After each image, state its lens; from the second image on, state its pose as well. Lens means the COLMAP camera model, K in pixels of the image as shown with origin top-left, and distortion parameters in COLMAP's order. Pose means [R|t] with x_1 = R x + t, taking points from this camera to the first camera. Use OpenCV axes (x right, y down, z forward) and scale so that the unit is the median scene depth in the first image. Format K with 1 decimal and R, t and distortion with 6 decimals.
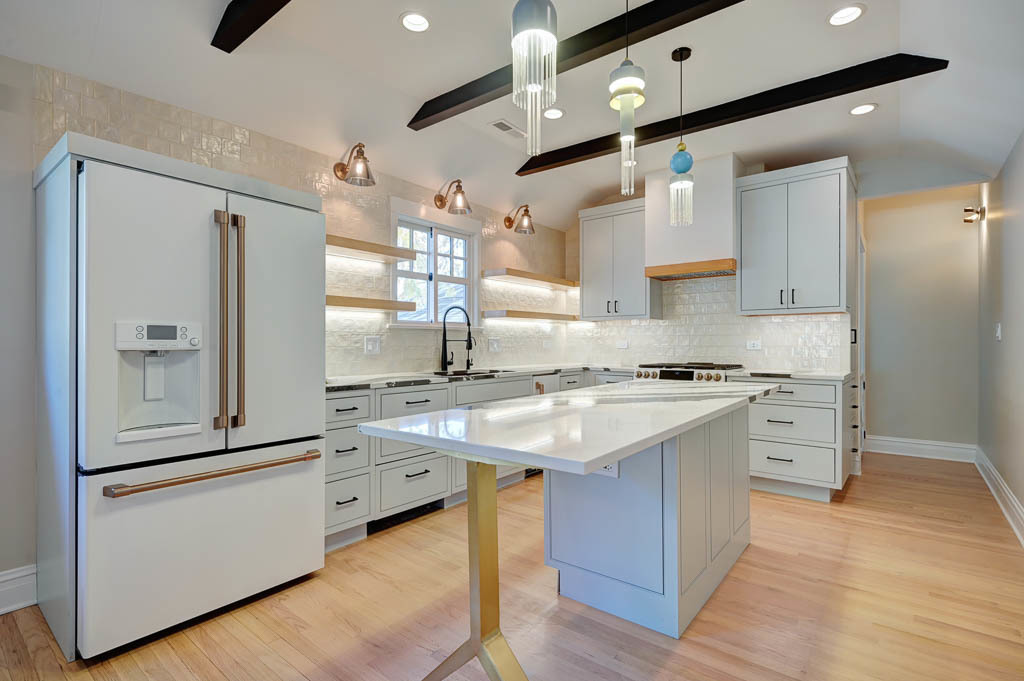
lens RADIAL K [[483.9, 0, 512.0], [0, 483.9, 340.5], [0, 0, 1]] dist [-0.000600, -0.000164]
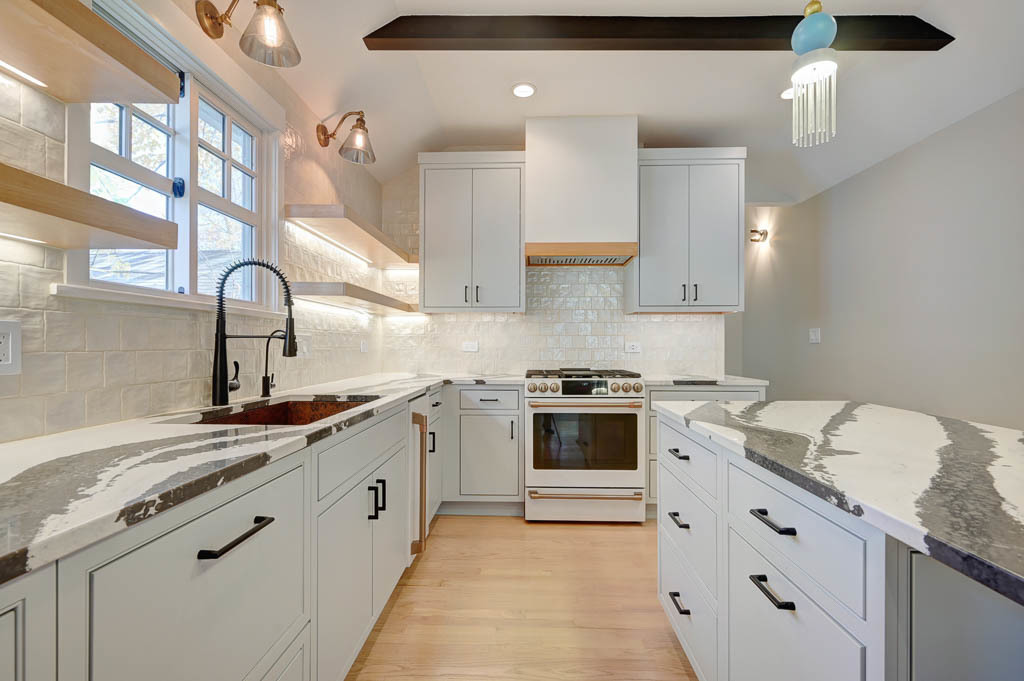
lens RADIAL K [[446.0, 0, 512.0], [0, 446.0, 340.5], [0, 0, 1]] dist [0.002675, 0.000105]
pose [[0.798005, 0.009548, 0.602576, -0.166052], [-0.006384, 0.999952, -0.007390, 0.004968], [-0.602617, 0.002050, 0.798028, 0.495172]]
